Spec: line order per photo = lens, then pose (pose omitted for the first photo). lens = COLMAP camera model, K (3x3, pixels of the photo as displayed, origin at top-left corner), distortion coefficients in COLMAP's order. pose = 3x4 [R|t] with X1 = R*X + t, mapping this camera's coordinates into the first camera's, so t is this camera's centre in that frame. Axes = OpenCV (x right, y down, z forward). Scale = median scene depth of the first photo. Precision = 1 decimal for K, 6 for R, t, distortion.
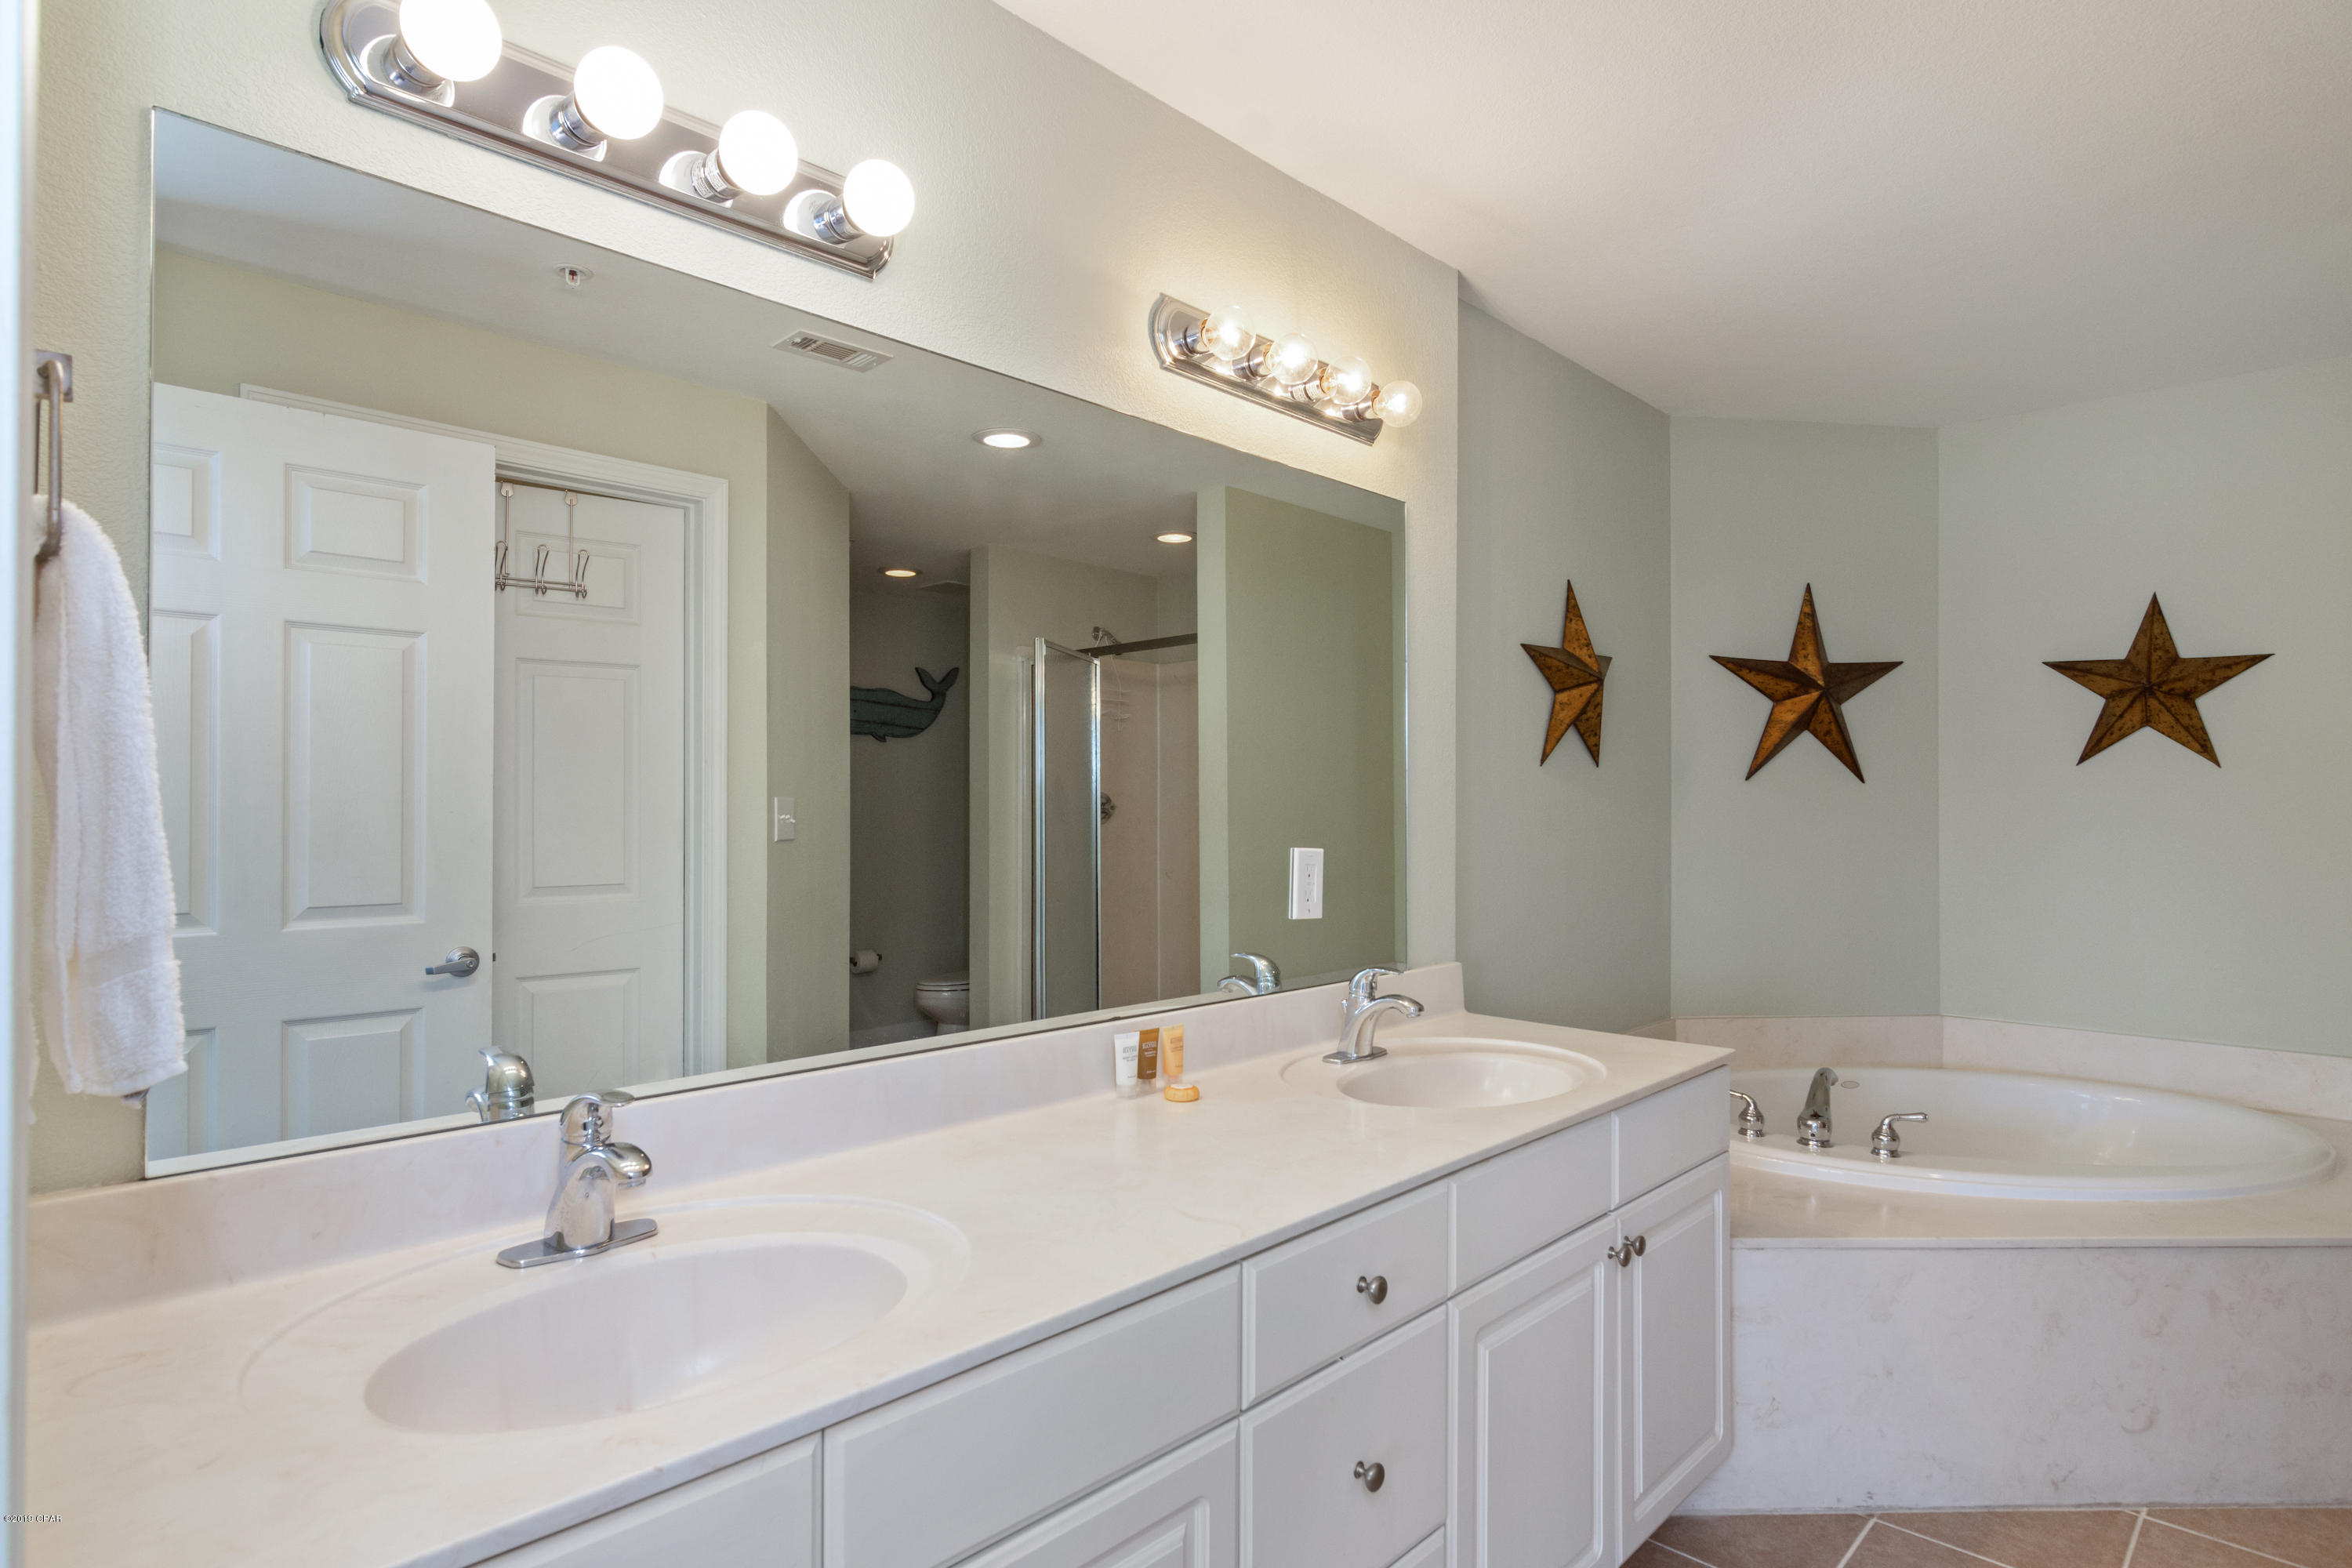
lens RADIAL K [[1233.7, 0, 1174.0], [0, 1233.7, 794.9], [0, 0, 1]] dist [-0.002055, -0.000637]
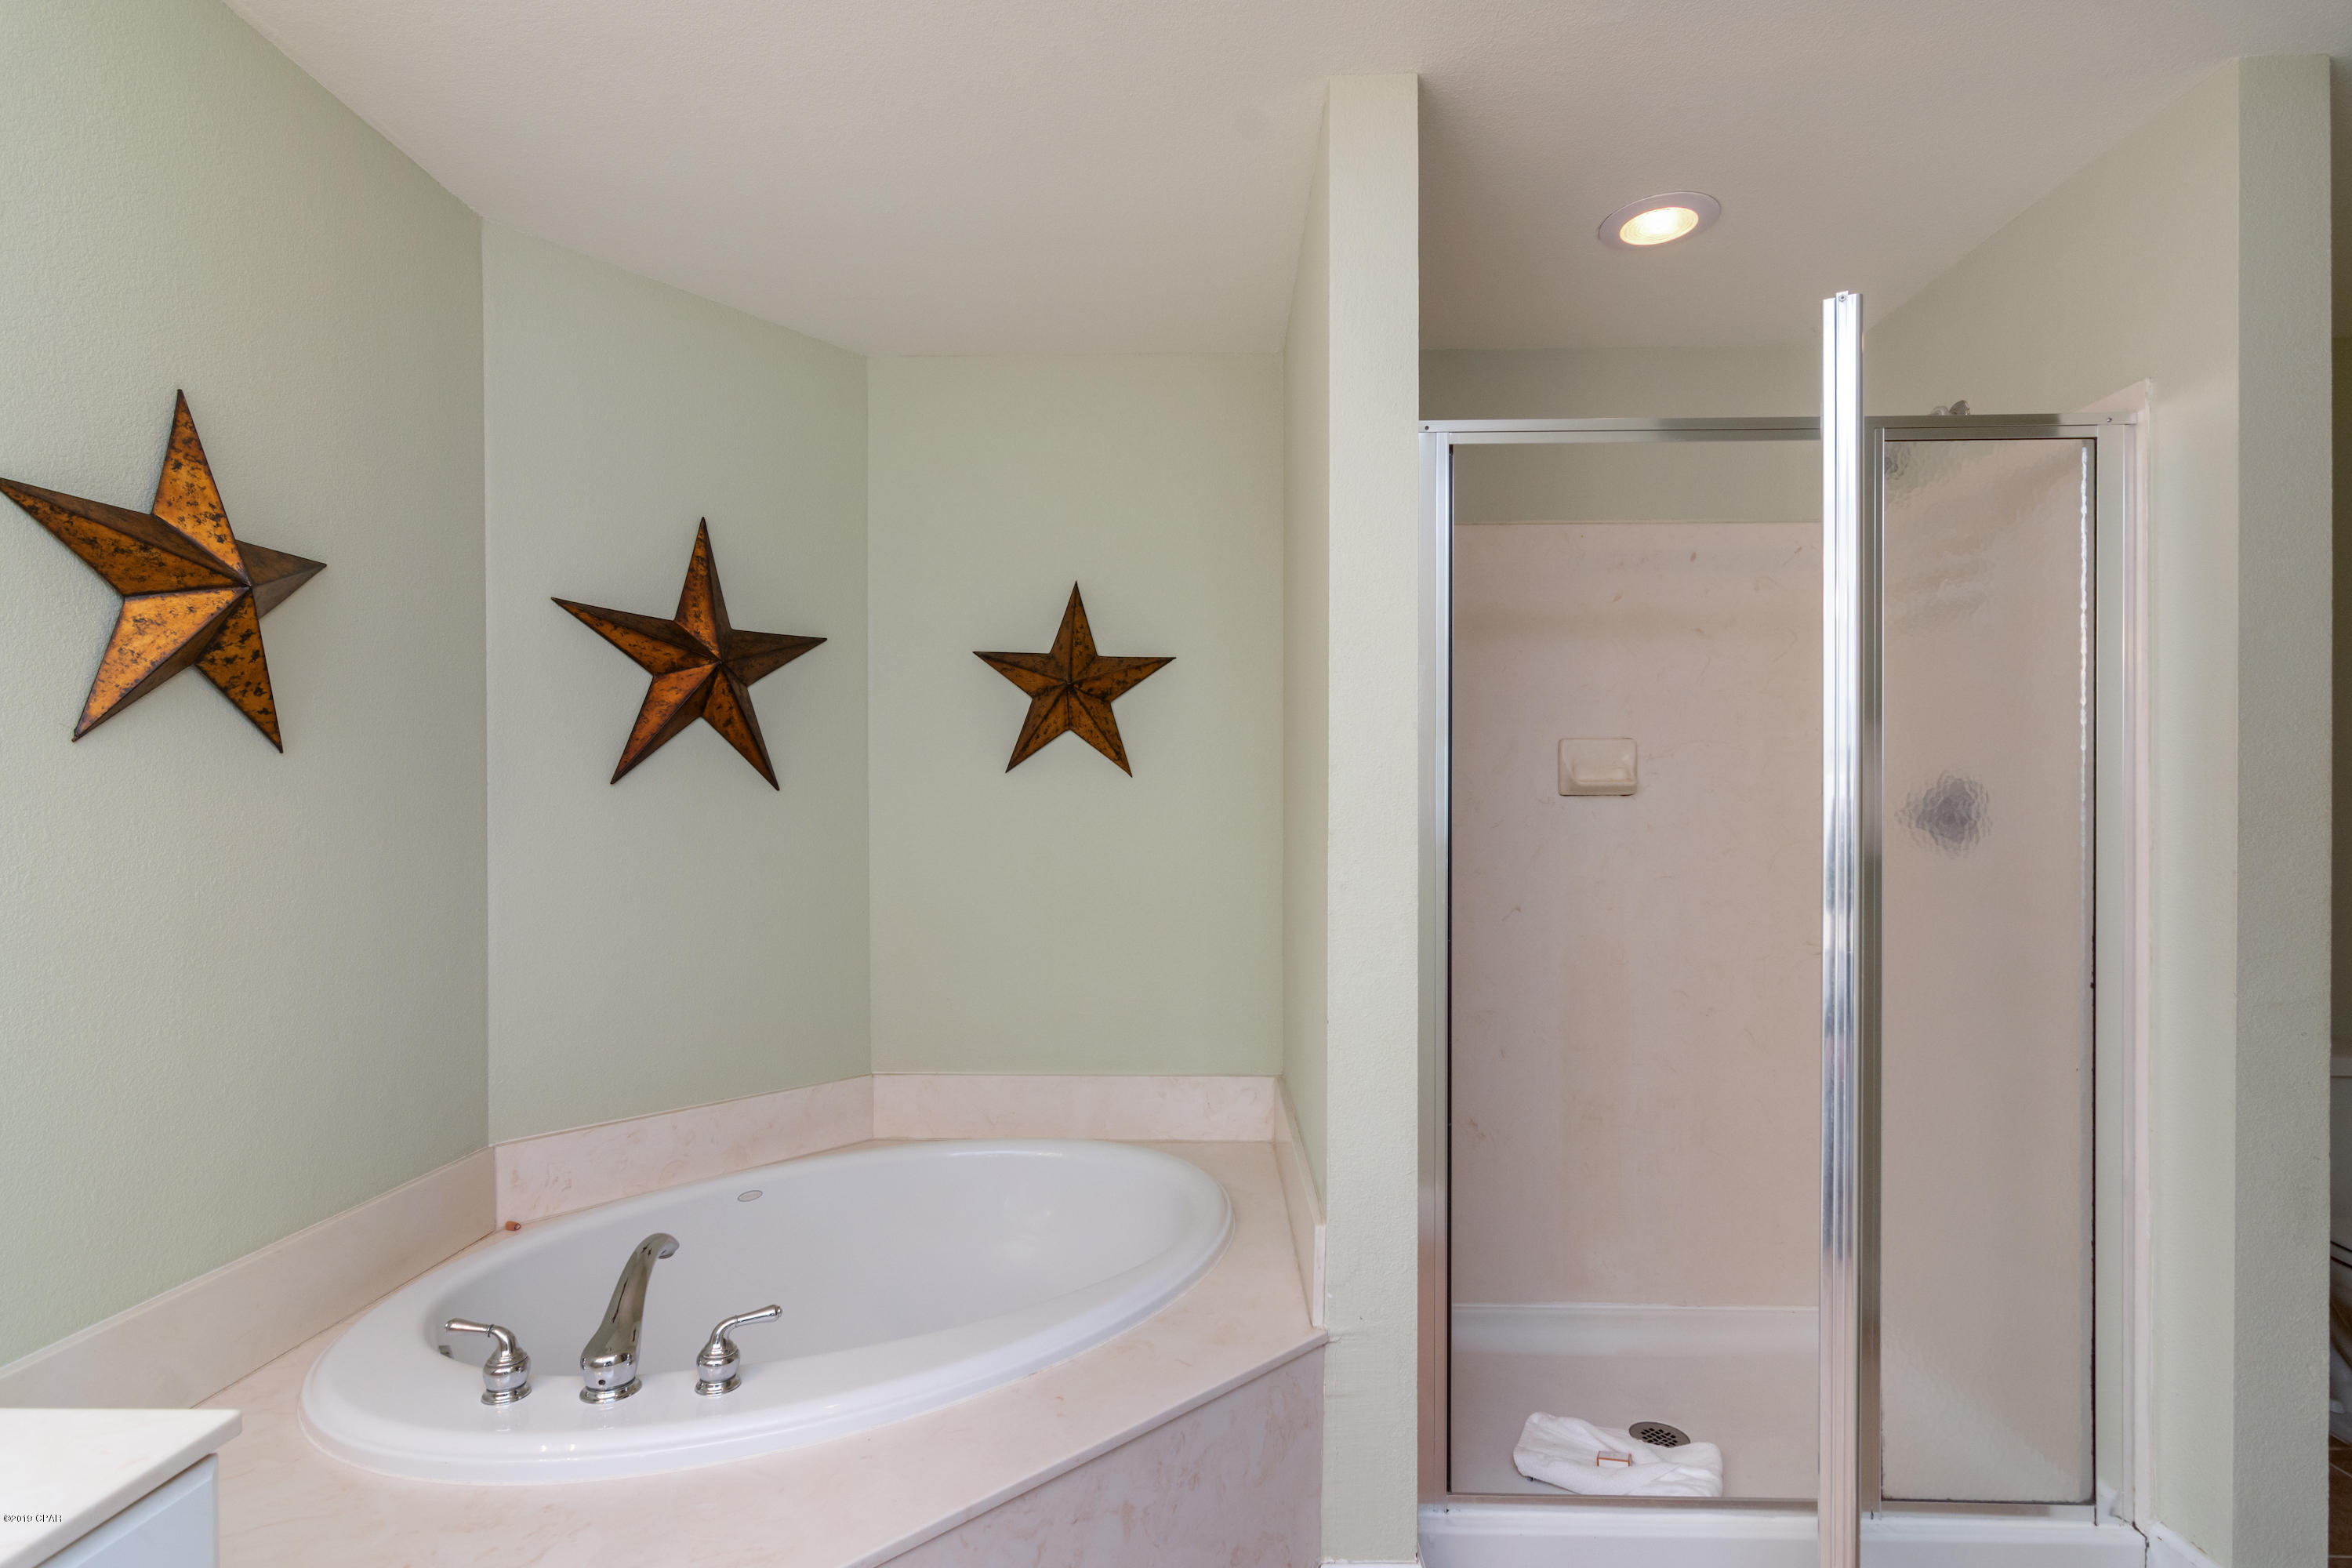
lens RADIAL K [[1161.0, 0, 1174.4], [0, 1161.0, 822.7], [0, 0, 1]] dist [-0.000230, 0.000876]
pose [[0.736008, -0.005681, 0.676949, 0.273690], [-0.001164, 0.999953, 0.009657, 0.003436], [-0.676971, -0.007896, 0.735967, 0.325667]]
